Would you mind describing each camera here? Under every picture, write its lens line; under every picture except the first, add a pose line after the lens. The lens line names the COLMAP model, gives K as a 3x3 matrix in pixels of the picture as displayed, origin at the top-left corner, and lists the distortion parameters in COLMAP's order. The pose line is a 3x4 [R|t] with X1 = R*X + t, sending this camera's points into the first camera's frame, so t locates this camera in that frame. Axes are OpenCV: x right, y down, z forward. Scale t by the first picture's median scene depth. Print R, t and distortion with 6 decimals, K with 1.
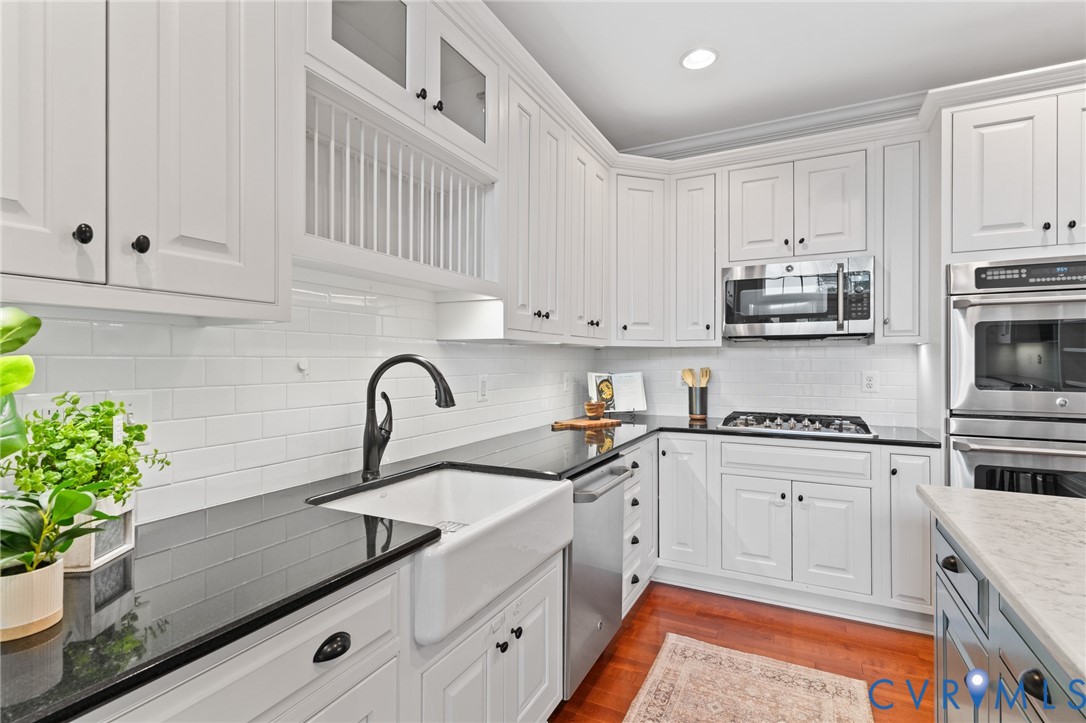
lens RADIAL K [[519.0, 0, 542.2], [0, 519.0, 360.1], [0, 0, 1]] dist [0.002644, 0.000545]
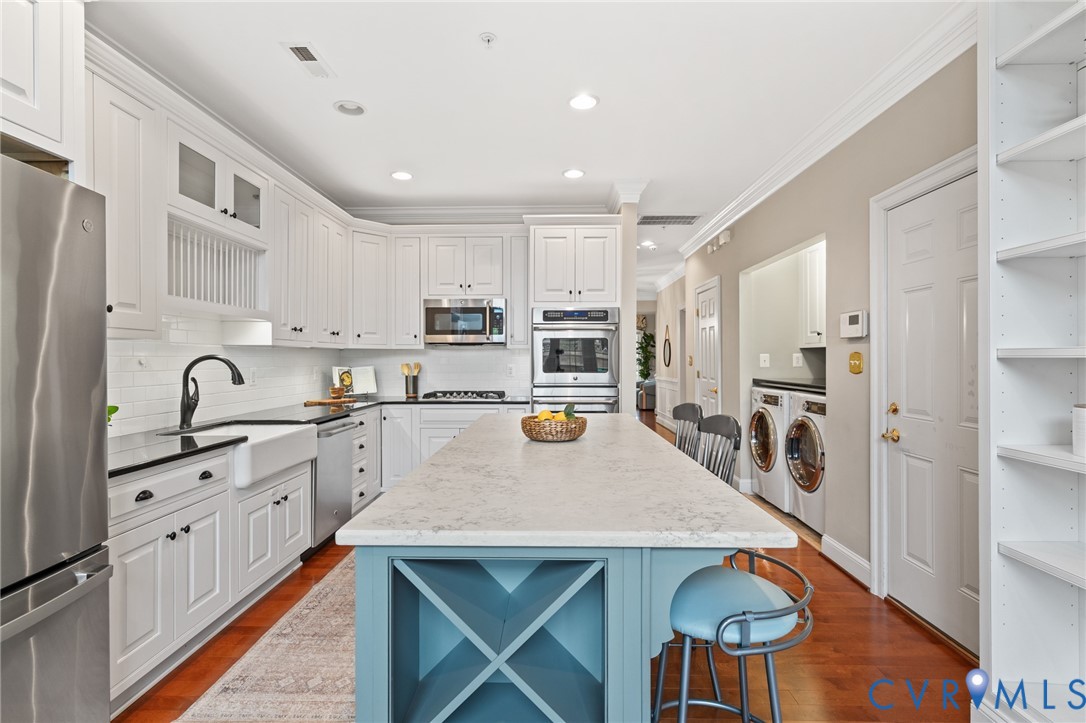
lens RADIAL K [[519.0, 0, 543.7], [0, 519.0, 360.9], [0, 0, 1]] dist [0.002644, 0.000545]
pose [[0.900541, -0.003391, 0.434759, -0.011668], [0.000792, 0.999981, 0.006159, 0.000101], [-0.434771, -0.005202, 0.900526, -0.702537]]
